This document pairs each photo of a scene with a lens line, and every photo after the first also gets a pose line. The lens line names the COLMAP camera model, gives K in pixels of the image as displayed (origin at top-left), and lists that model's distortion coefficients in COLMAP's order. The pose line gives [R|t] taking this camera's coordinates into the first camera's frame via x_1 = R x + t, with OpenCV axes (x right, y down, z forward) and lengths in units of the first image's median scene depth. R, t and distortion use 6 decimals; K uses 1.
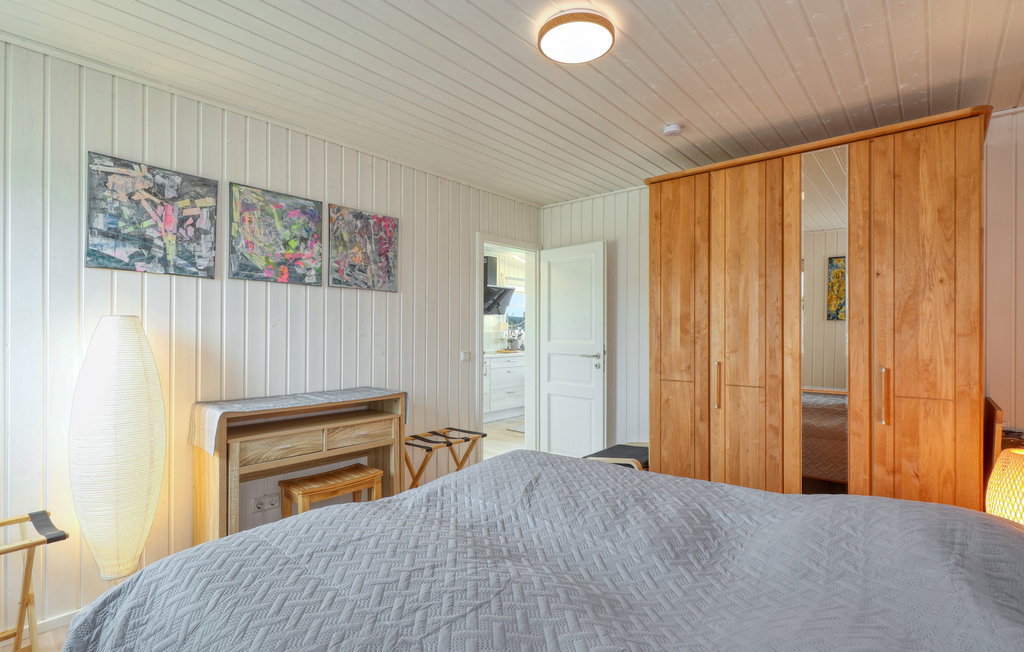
lens RADIAL K [[484.5, 0, 512.0], [0, 484.5, 326.0], [0, 0, 1]] dist [-0.000977, -0.000246]
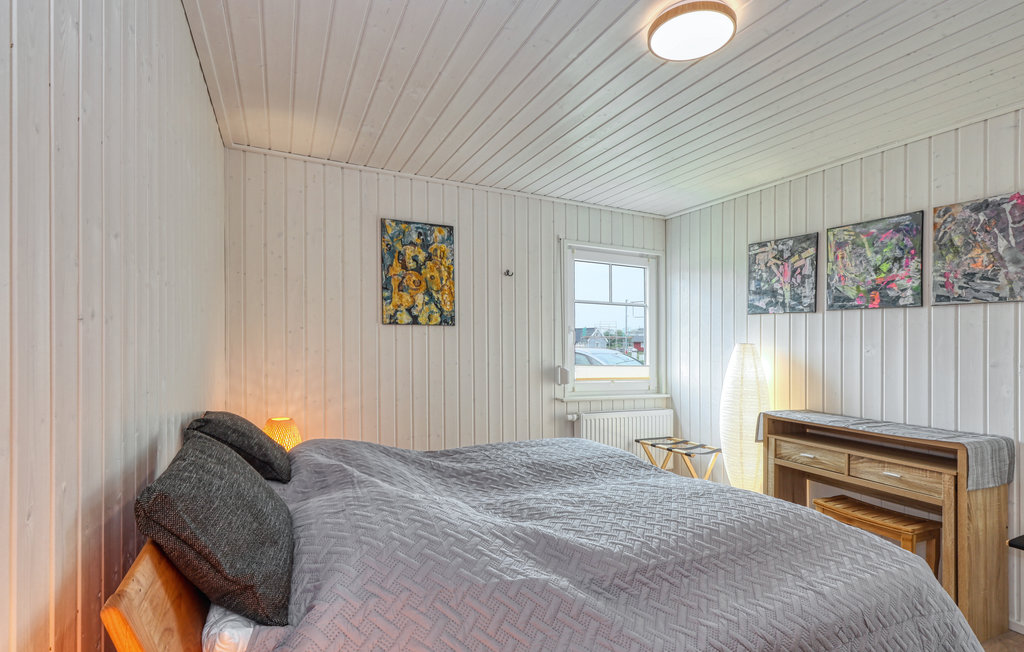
lens RADIAL K [[484.5, 0, 512.0], [0, 484.5, 326.0], [0, 0, 1]] dist [-0.000977, -0.000246]
pose [[-0.393964, -0.044384, -0.918054, 0.777434], [-0.010614, 0.998986, -0.043742, -0.001300], [0.919065, -0.007489, -0.394036, 0.740900]]
